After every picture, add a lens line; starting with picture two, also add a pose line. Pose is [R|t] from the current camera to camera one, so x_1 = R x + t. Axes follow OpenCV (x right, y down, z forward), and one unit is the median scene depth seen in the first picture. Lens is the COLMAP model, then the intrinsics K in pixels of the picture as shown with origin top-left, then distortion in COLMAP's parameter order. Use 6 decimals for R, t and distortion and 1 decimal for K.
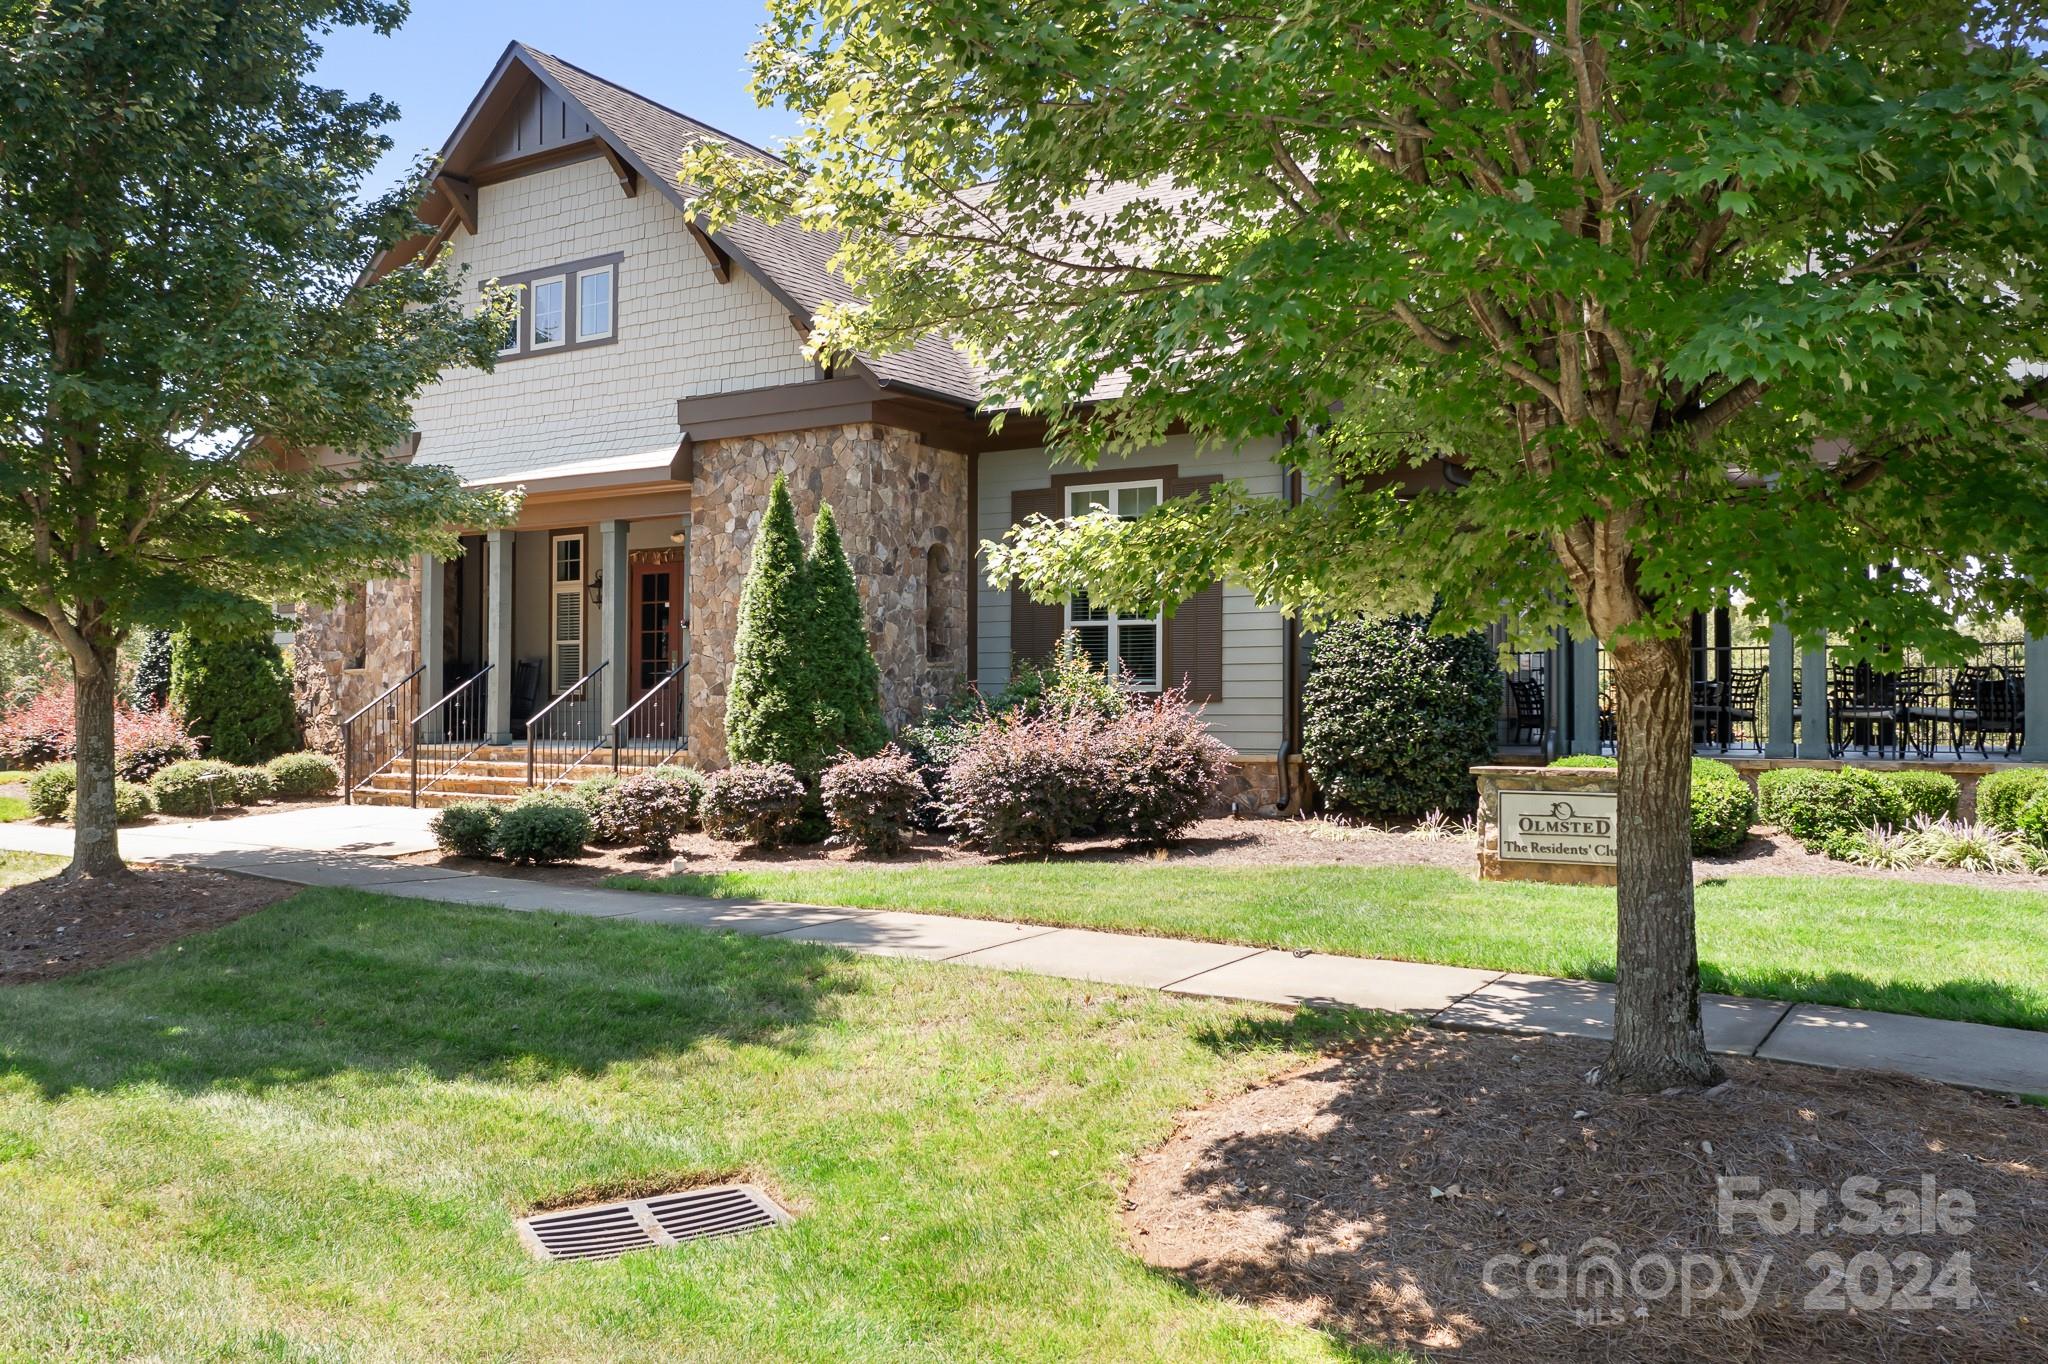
lens RADIAL K [[1626.0, 0, 1022.4], [0, 1626.0, 685.6], [0, 0, 1]] dist [-0.022772, 0.000668]
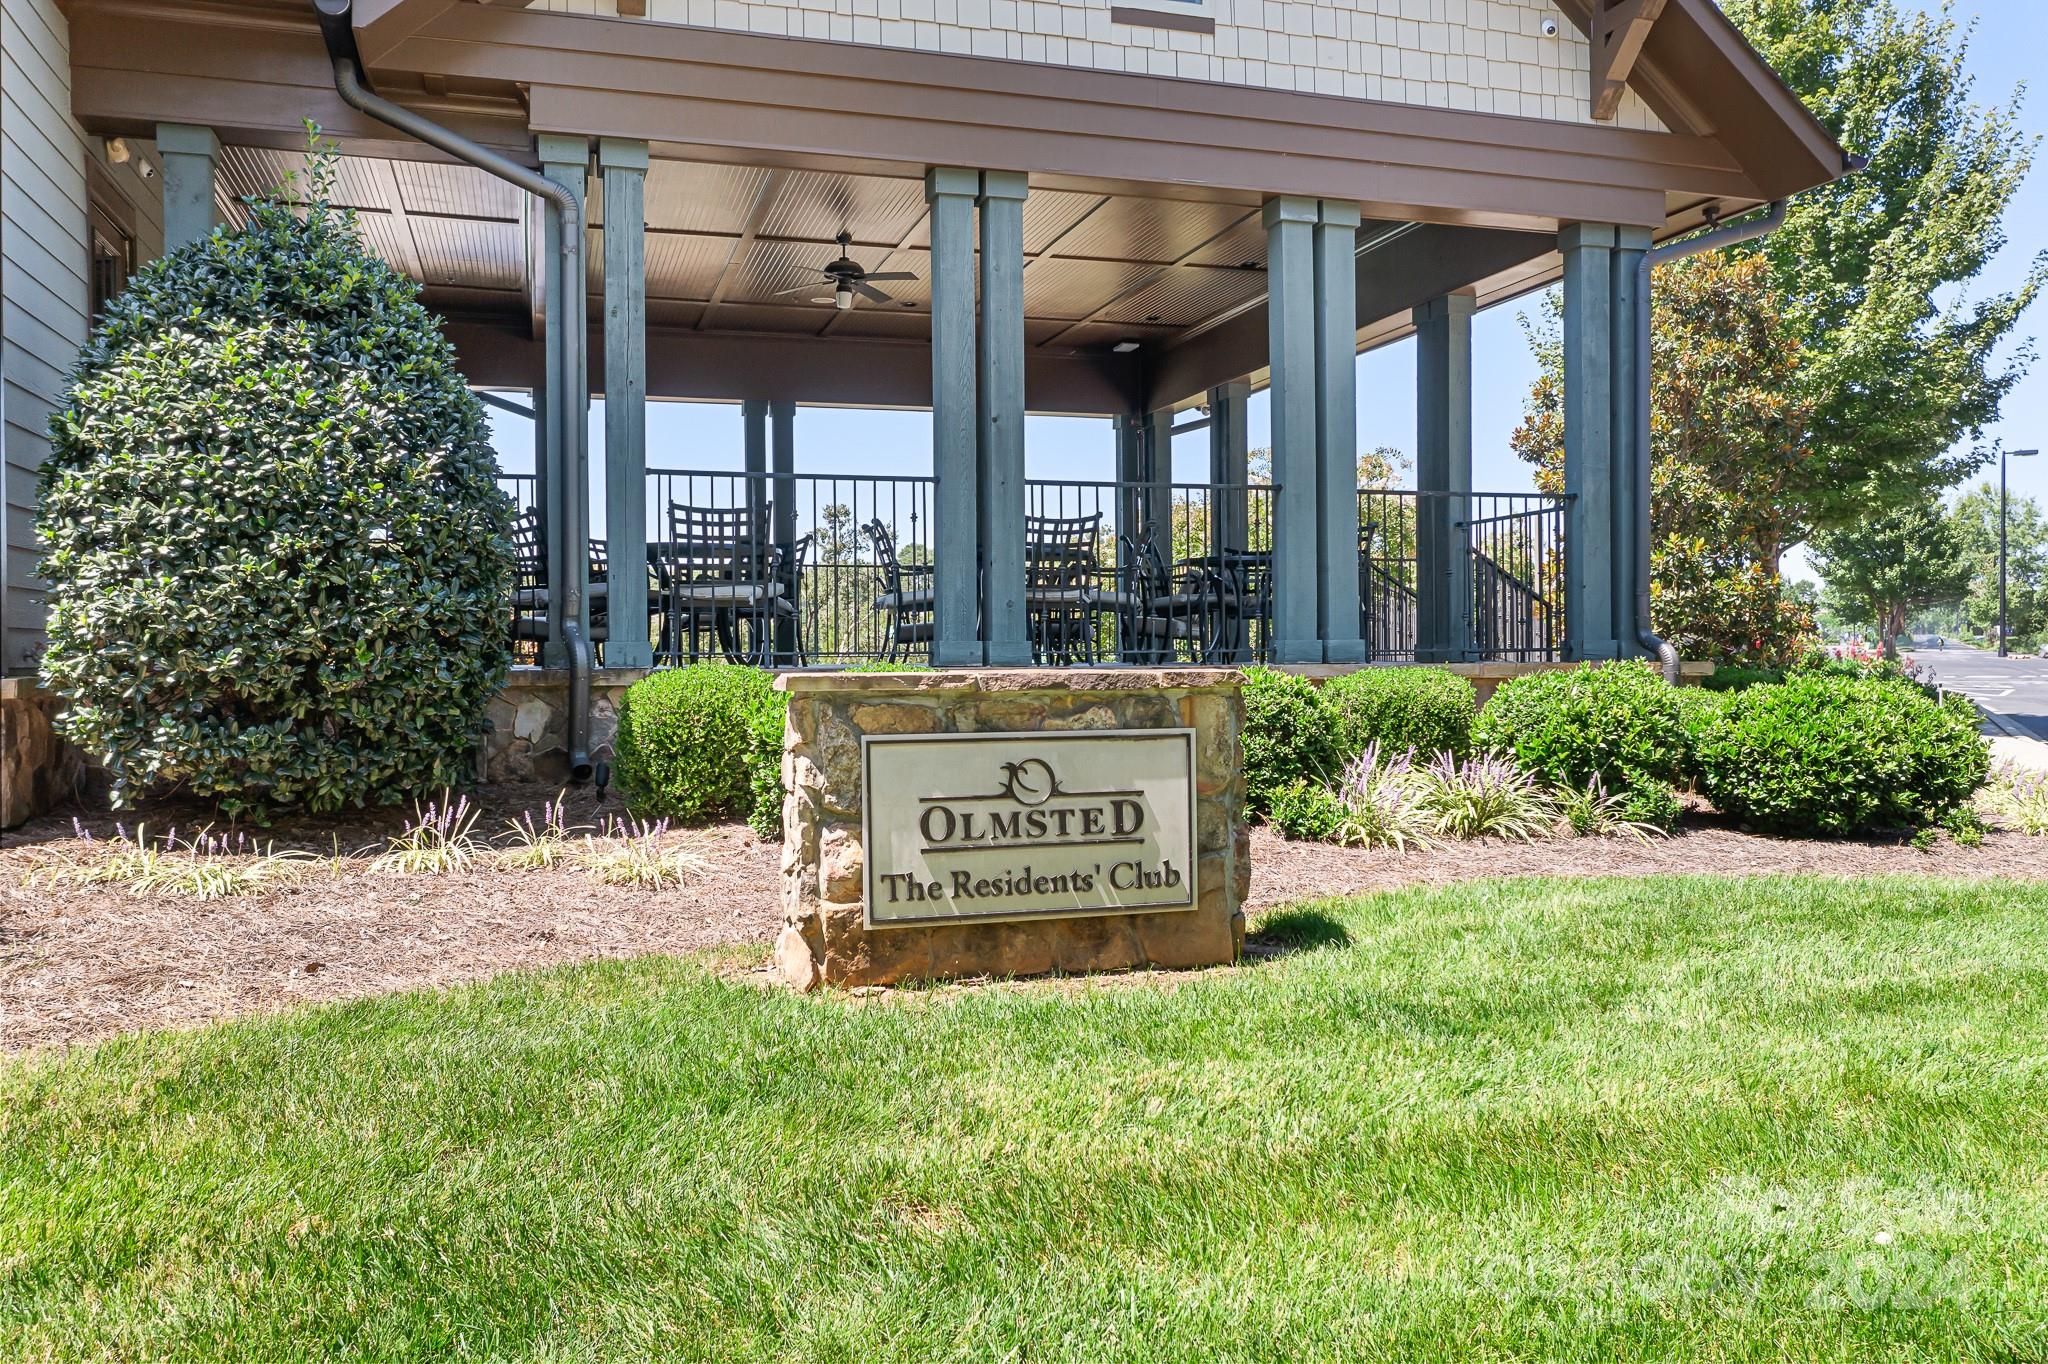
lens RADIAL K [[1626.0, 0, 1022.7], [0, 1626.0, 675.1], [0, 0, 1]] dist [-0.022772, 0.000668]
pose [[0.657218, -0.016773, 0.753514, 0.036871], [-0.001948, 0.999711, 0.023952, 0.034490], [-0.753698, -0.017209, 0.656996, 0.599471]]
